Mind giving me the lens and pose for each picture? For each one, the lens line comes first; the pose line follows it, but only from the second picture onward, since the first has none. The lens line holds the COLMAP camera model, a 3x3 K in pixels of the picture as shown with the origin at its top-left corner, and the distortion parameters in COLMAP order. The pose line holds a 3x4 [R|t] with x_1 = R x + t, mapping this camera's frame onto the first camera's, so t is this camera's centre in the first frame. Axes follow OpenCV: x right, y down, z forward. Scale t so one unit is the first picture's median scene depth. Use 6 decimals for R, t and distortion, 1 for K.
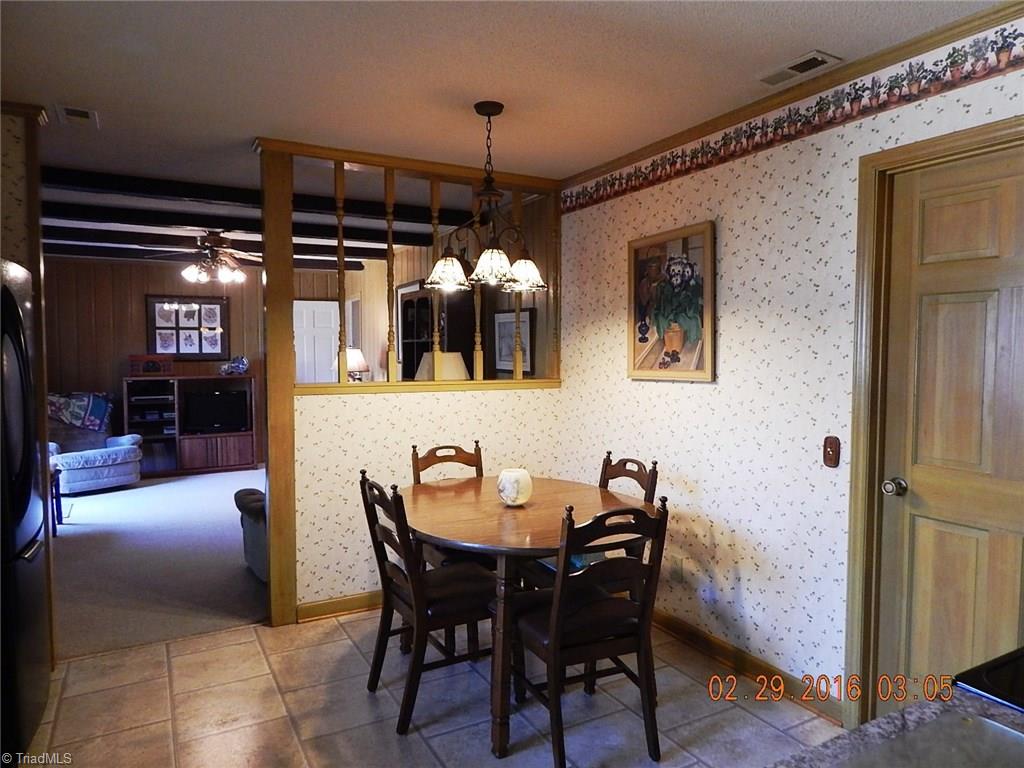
lens RADIAL K [[659.6, 0, 515.9], [0, 659.6, 377.2], [0, 0, 1]] dist [0.027299, -0.045226]
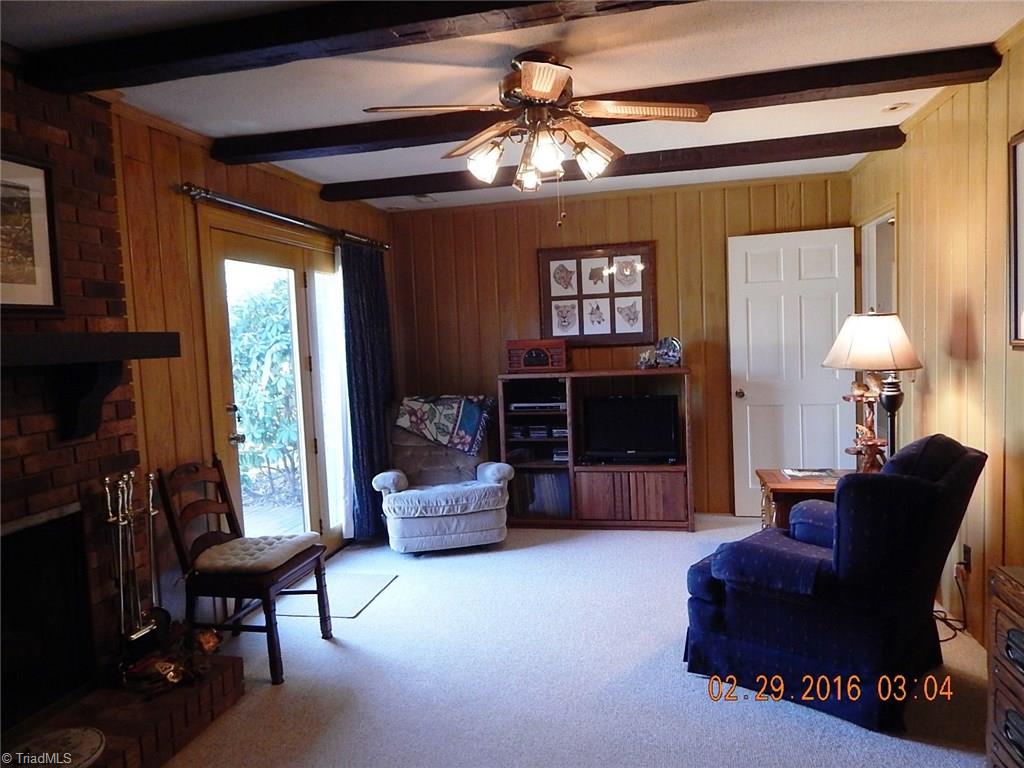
lens RADIAL K [[659.6, 0, 515.9], [0, 659.6, 377.2], [0, 0, 1]] dist [0.027299, -0.045226]
pose [[0.734939, 0.013617, -0.677997, -0.121748], [0.014552, 0.999251, 0.035844, -0.020117], [0.677977, -0.036210, 0.734190, 0.502222]]
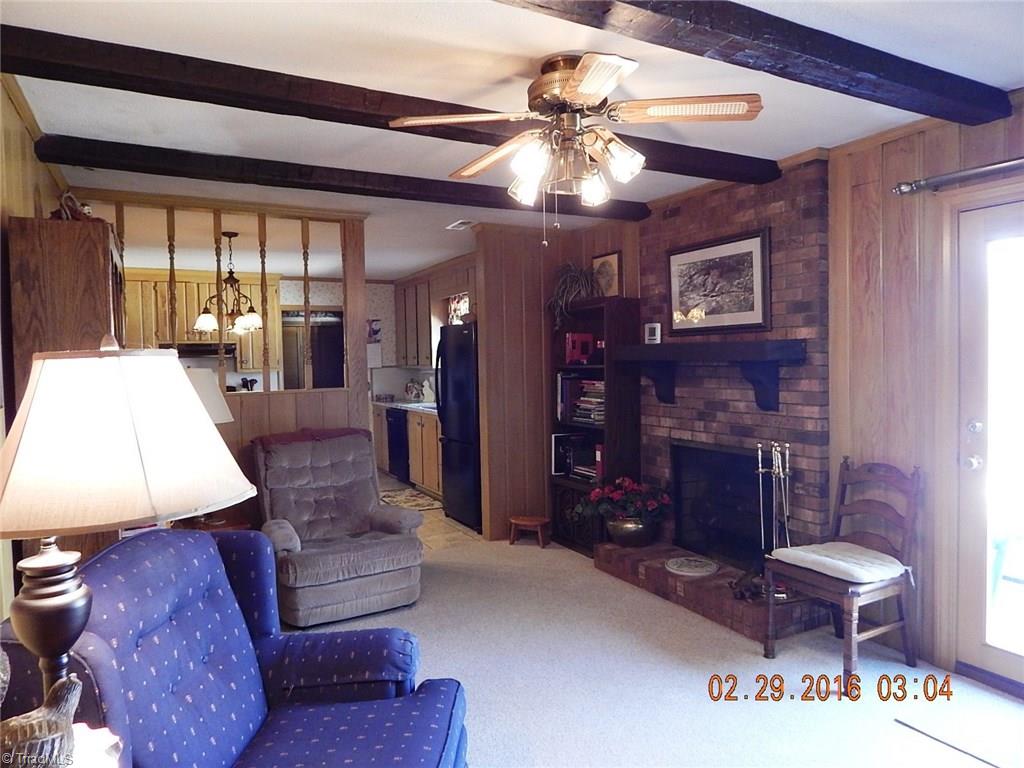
lens RADIAL K [[659.6, 0, 515.9], [0, 659.6, 377.2], [0, 0, 1]] dist [0.027299, -0.045226]
pose [[-0.999562, 0.014517, 0.025793, -0.459832], [0.016404, 0.997082, 0.074551, -0.062118], [-0.024635, 0.074942, -0.996884, 1.463159]]
